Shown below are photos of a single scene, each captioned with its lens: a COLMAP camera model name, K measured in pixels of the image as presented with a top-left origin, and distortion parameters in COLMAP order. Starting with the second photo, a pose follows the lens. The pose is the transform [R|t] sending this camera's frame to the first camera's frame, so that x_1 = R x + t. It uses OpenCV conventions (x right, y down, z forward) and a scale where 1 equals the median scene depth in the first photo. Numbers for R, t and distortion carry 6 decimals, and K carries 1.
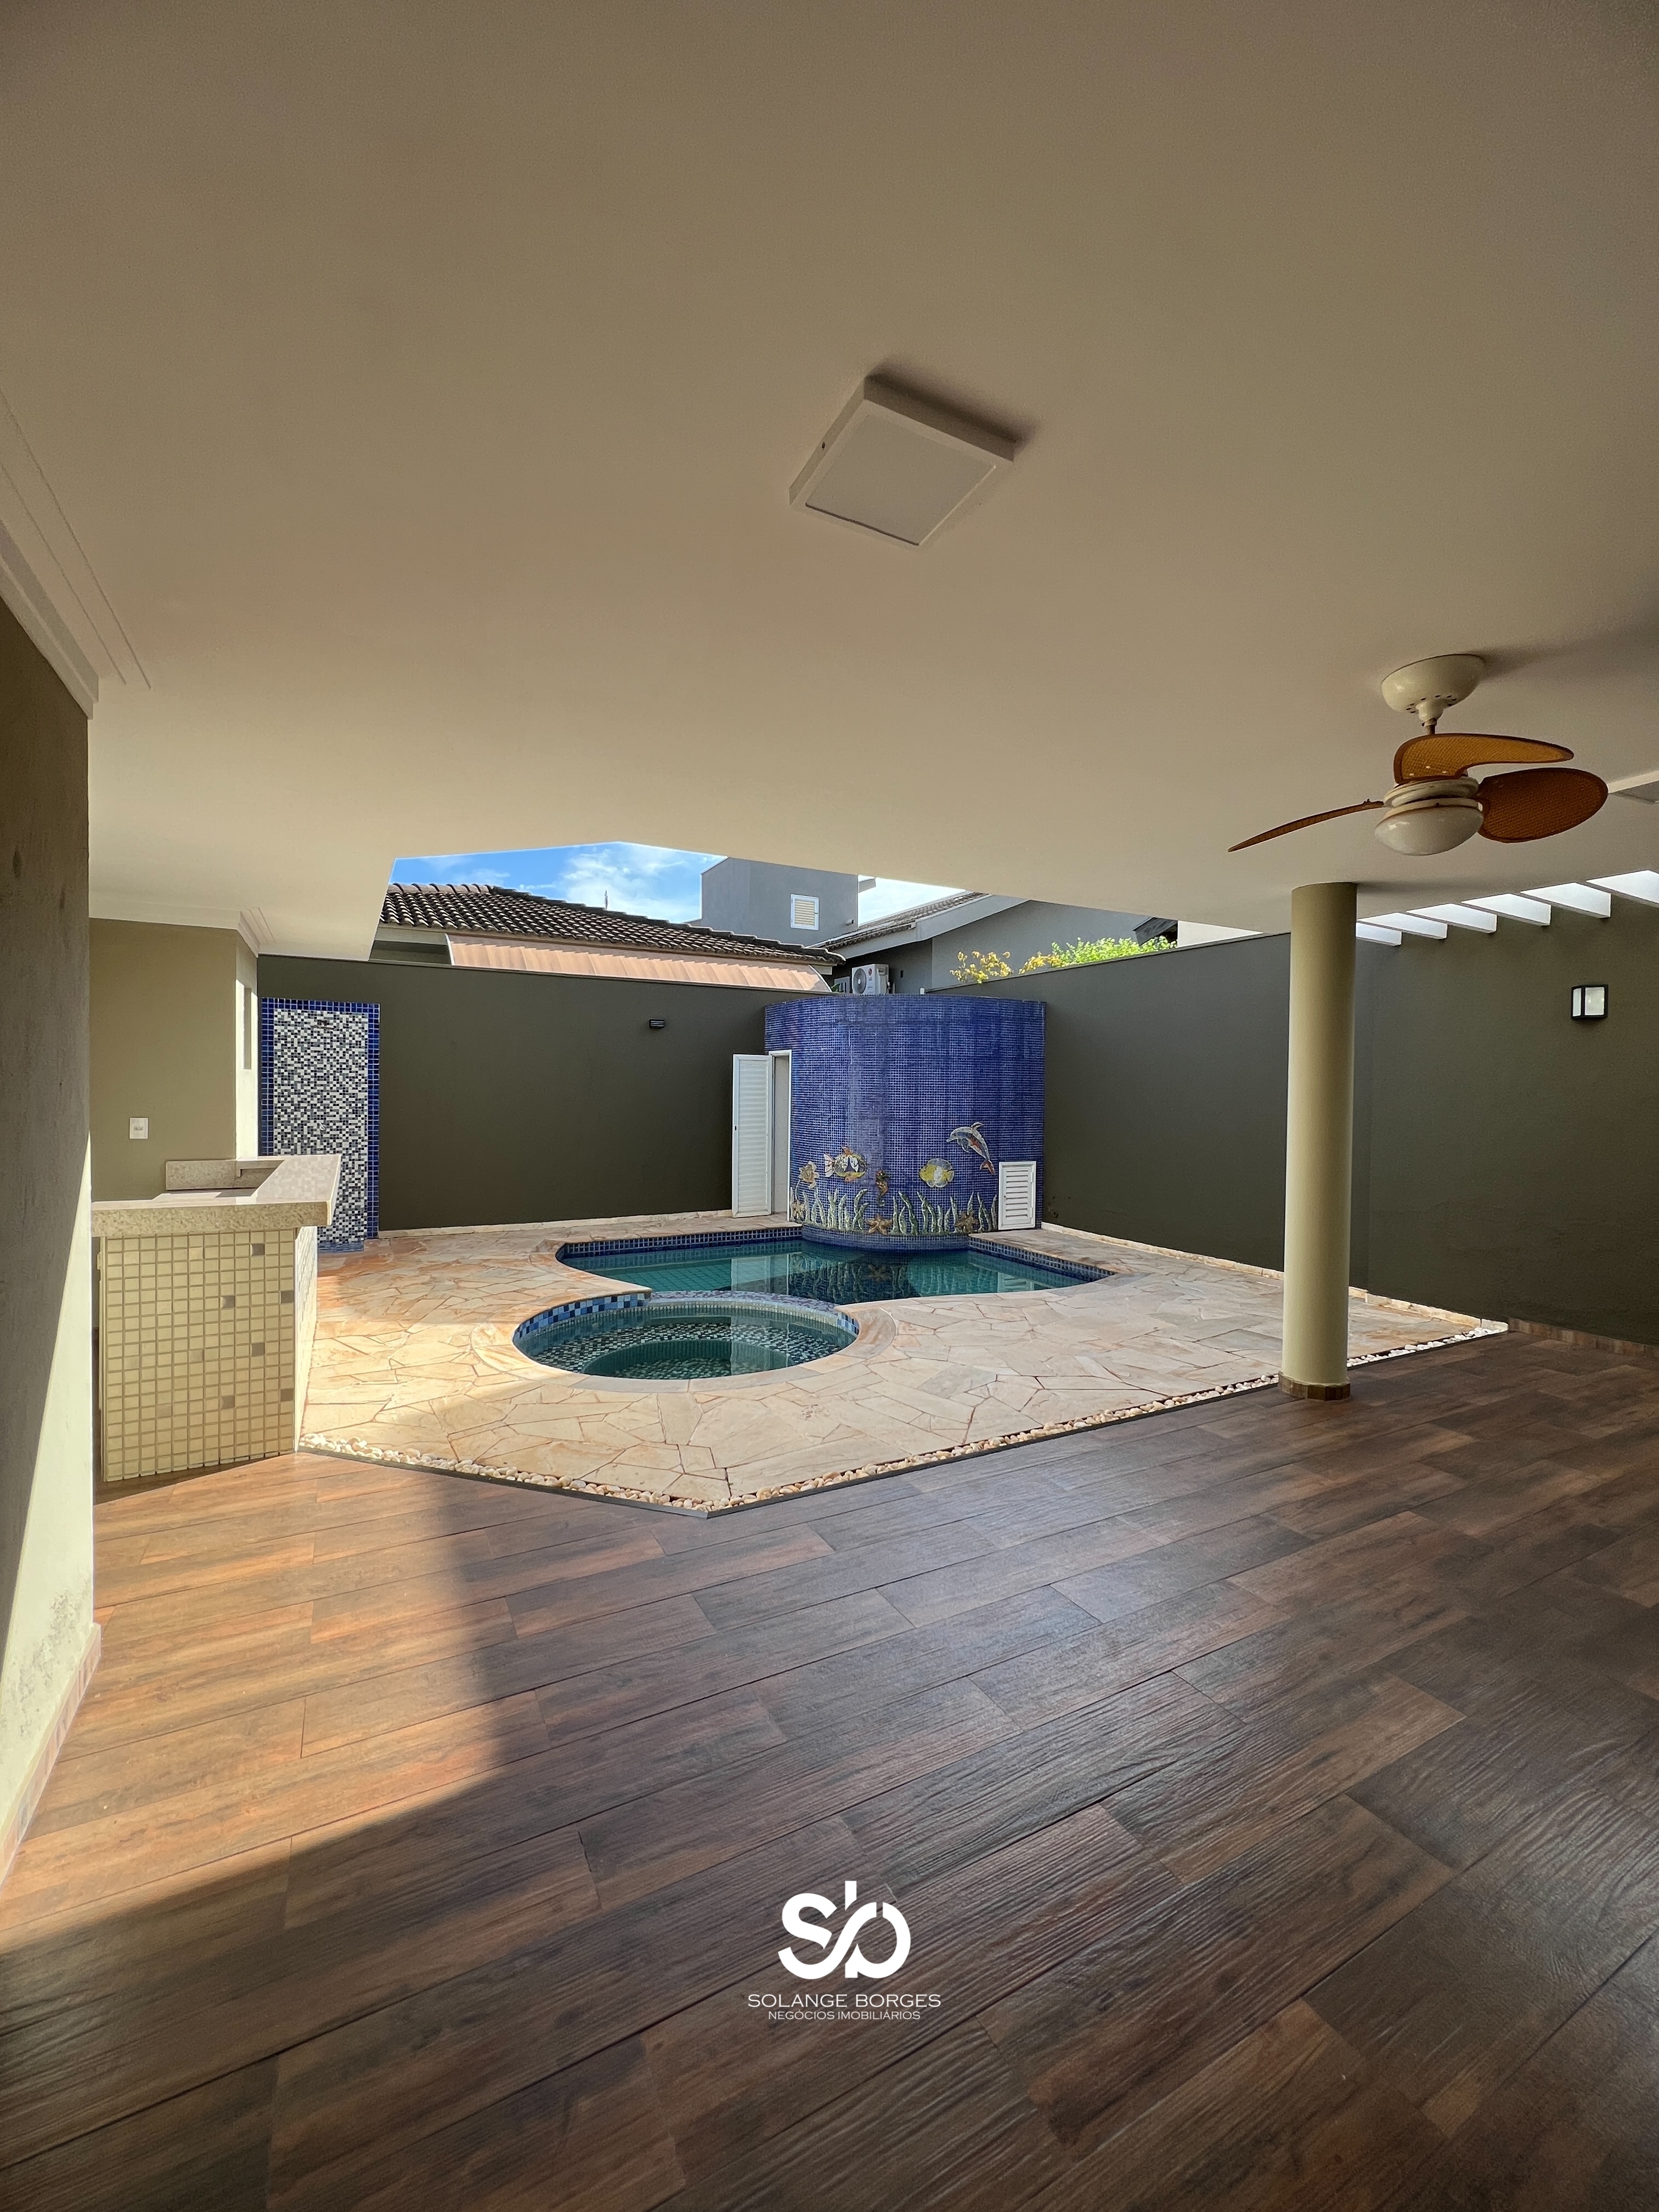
lens RADIAL K [[886.4, 0, 827.6], [0, 886.4, 1105.9], [0, 0, 1]] dist [0.000893, 0.000088]
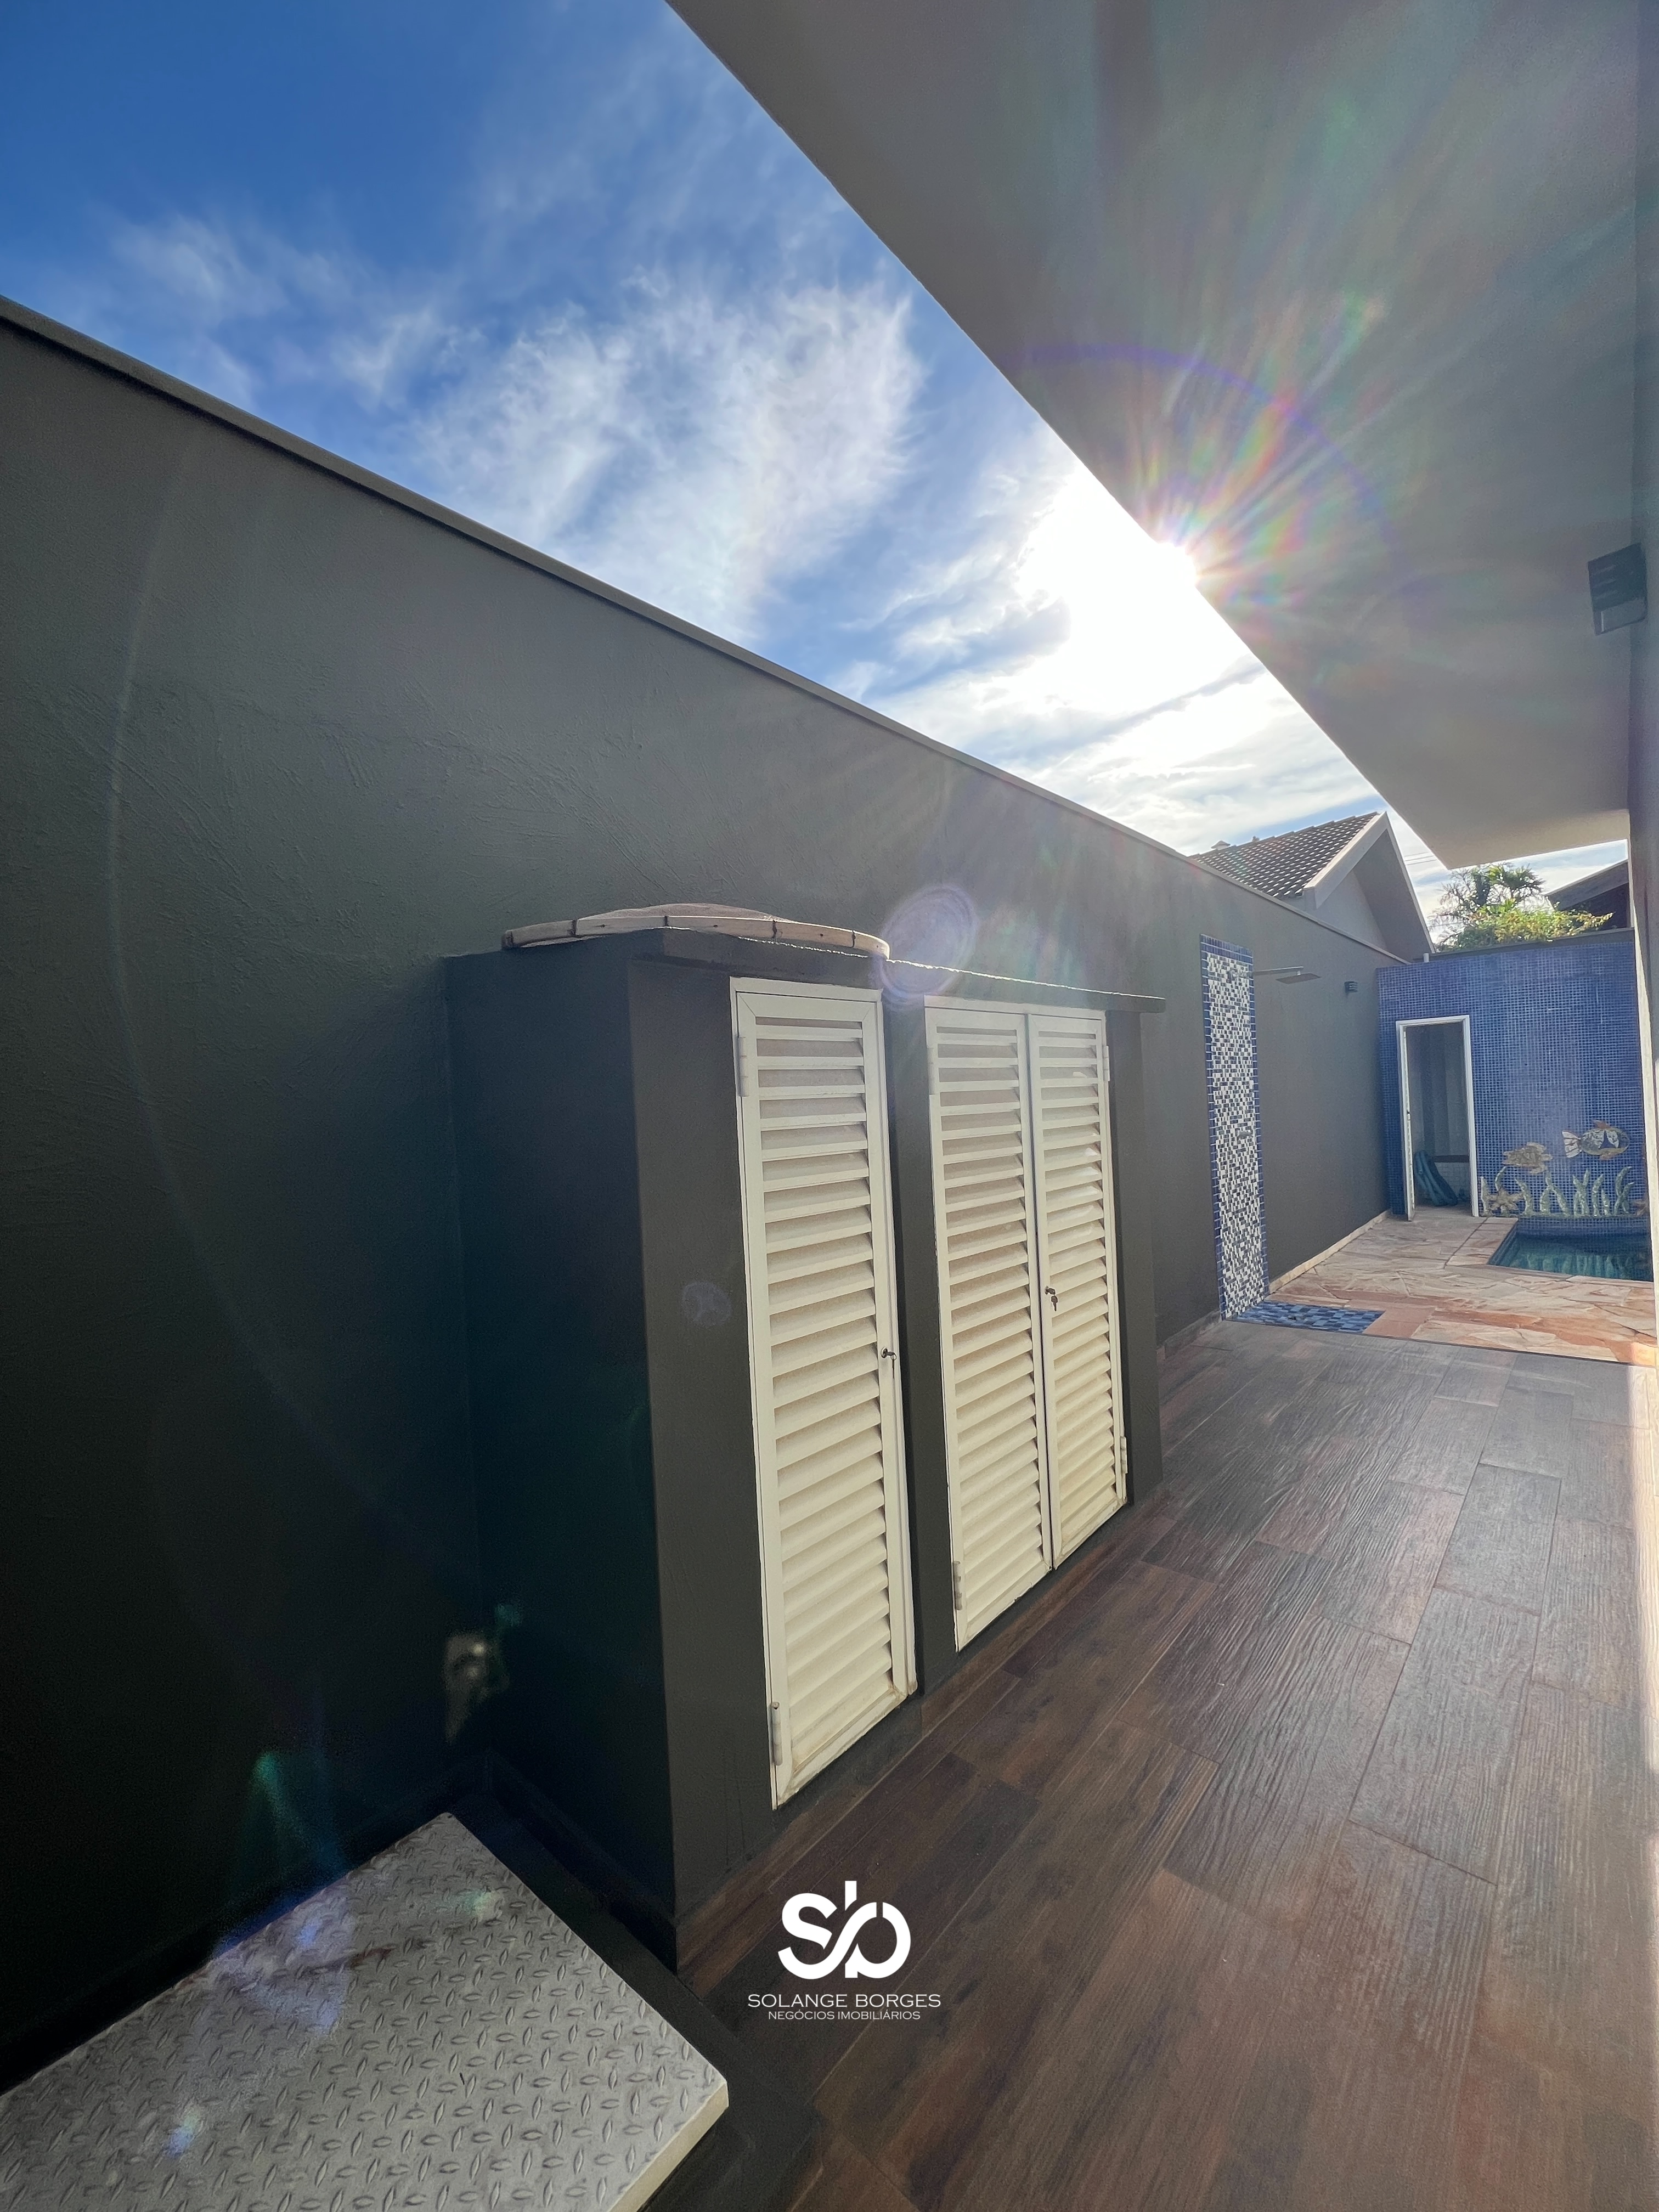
lens RADIAL K [[886.4, 0, 827.6], [0, 886.4, 1105.9], [0, 0, 1]] dist [0.000893, 0.000088]
pose [[0.939480, -0.057109, 0.337810, -1.049391], [0.067108, 0.997584, -0.017986, -0.002699], [-0.335967, 0.039567, 0.941042, 0.471369]]
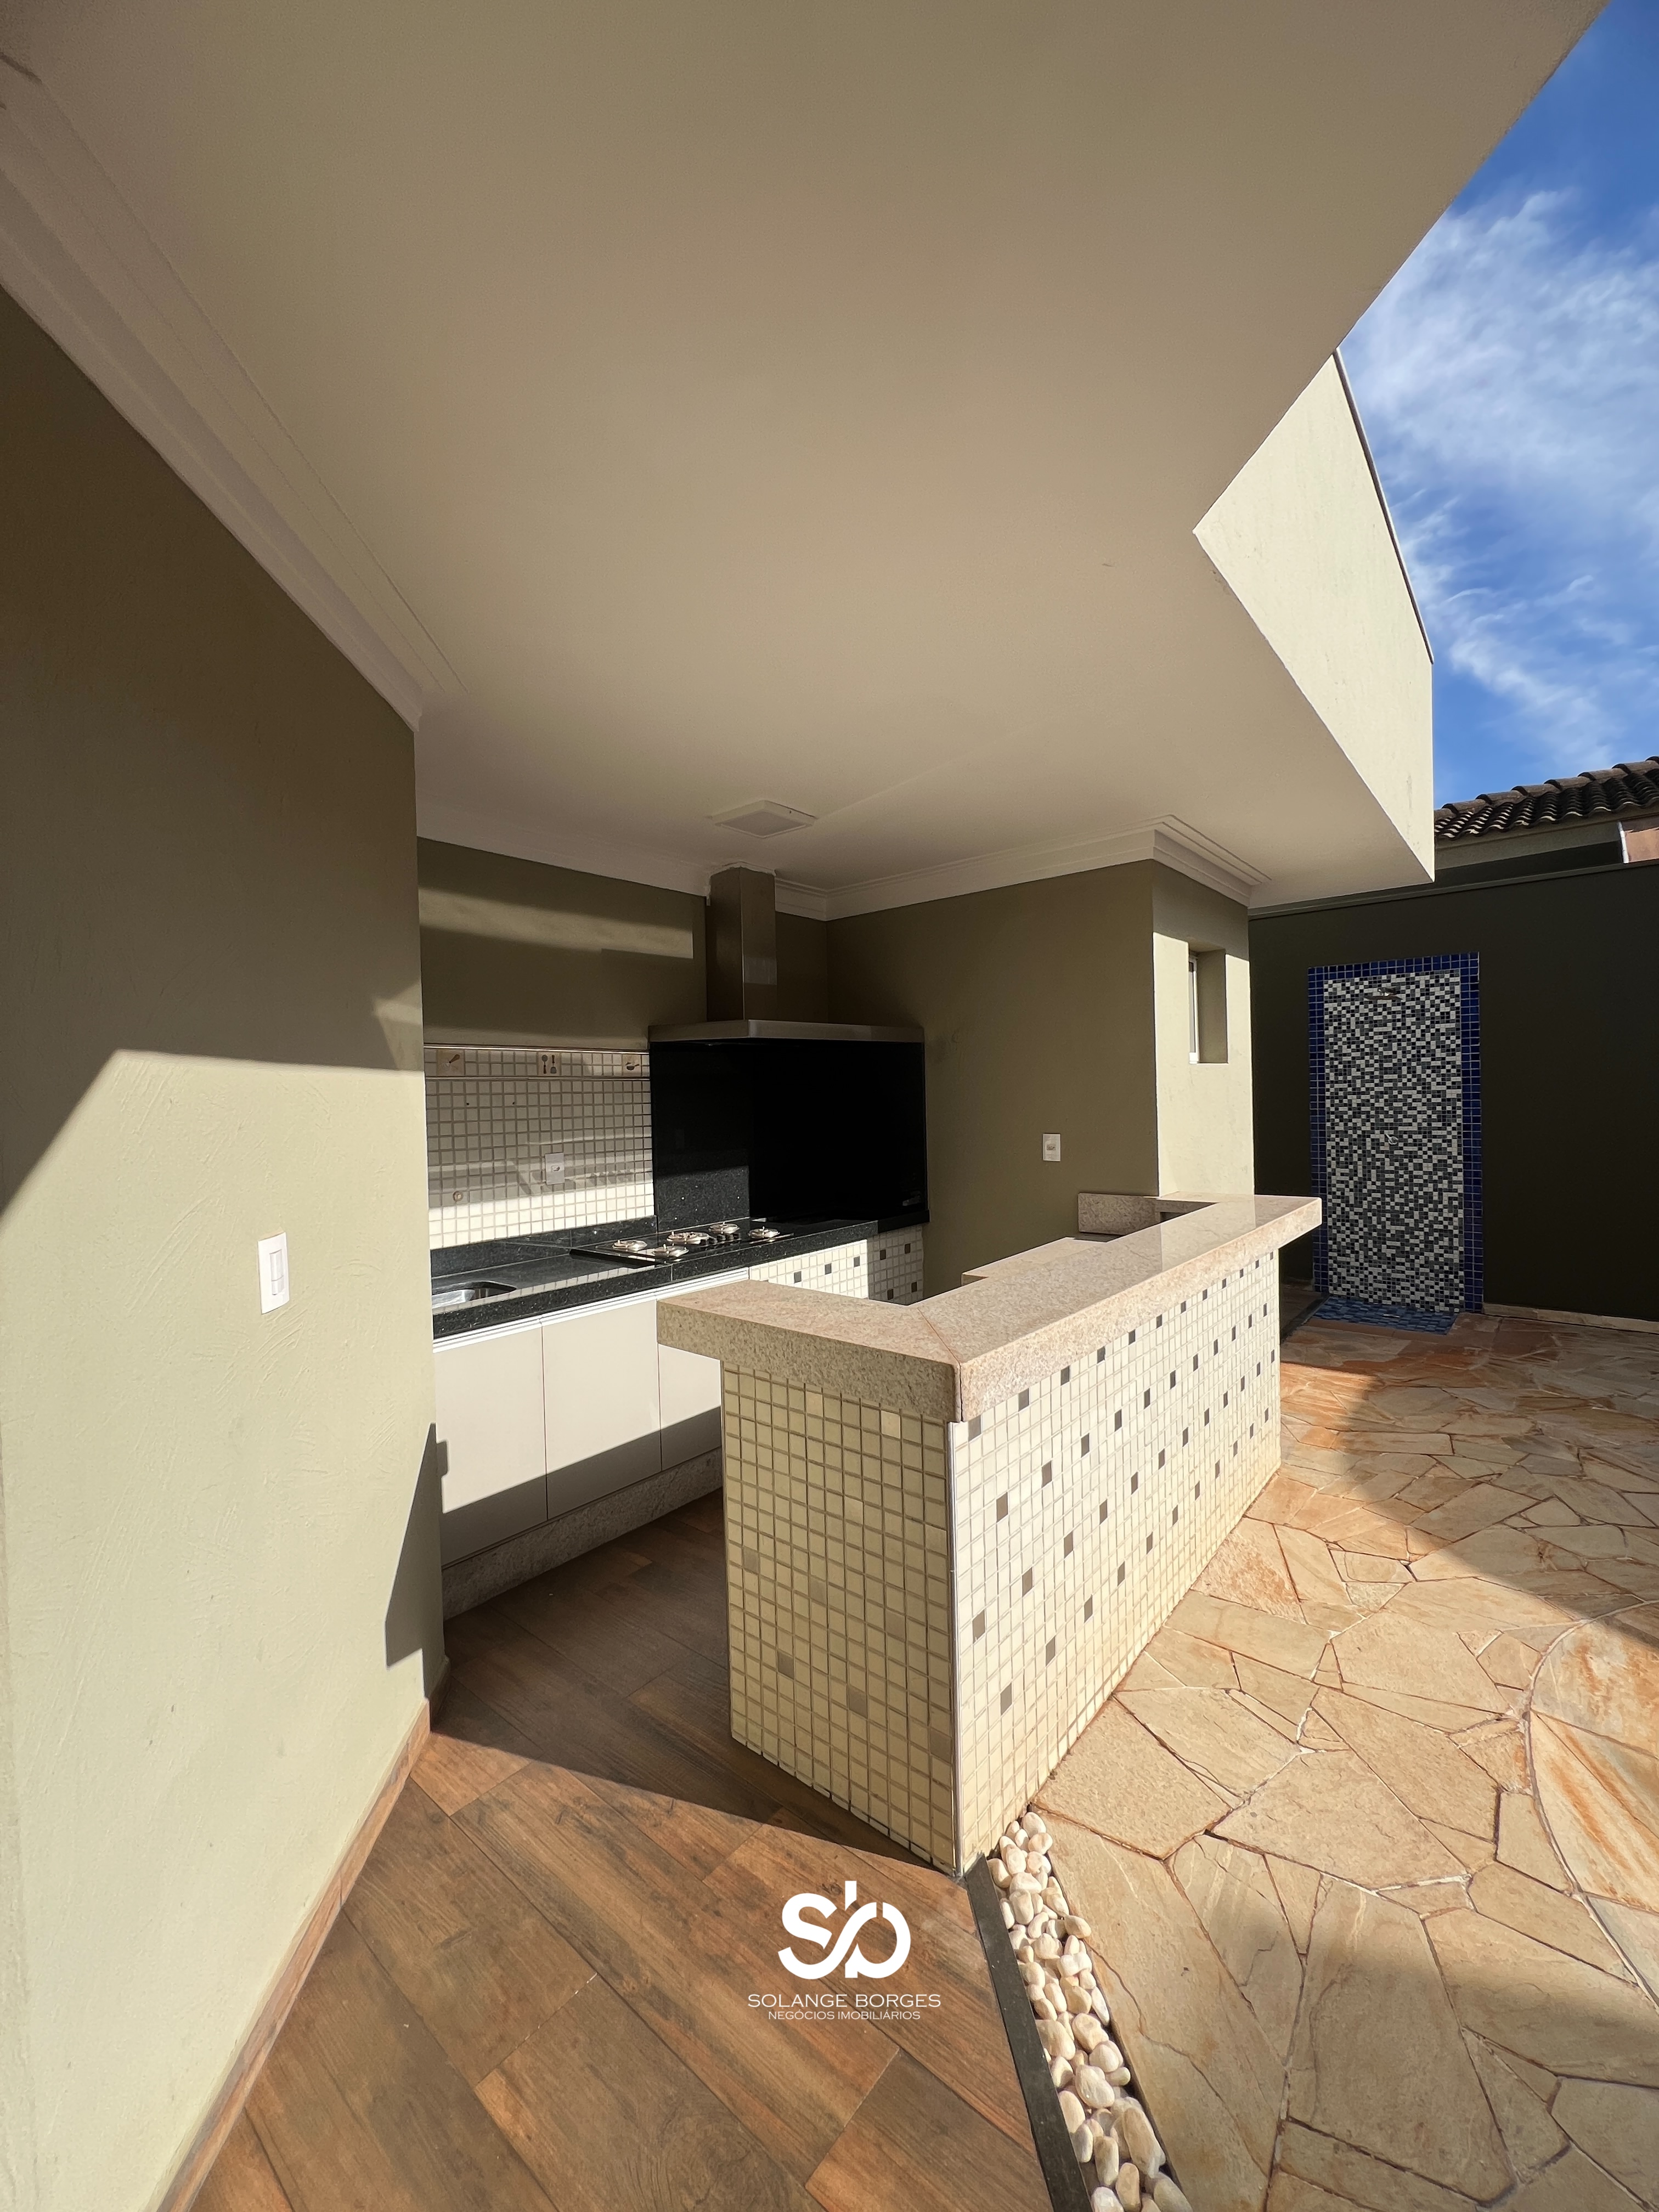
lens RADIAL K [[886.4, 0, 827.6], [0, 886.4, 1105.9], [0, 0, 1]] dist [0.000893, 0.000088]
pose [[0.364888, -0.008063, -0.931016, -0.077430], [0.013150, 0.999907, -0.003506, -0.006485], [0.930958, -0.010963, 0.364961, 0.320172]]
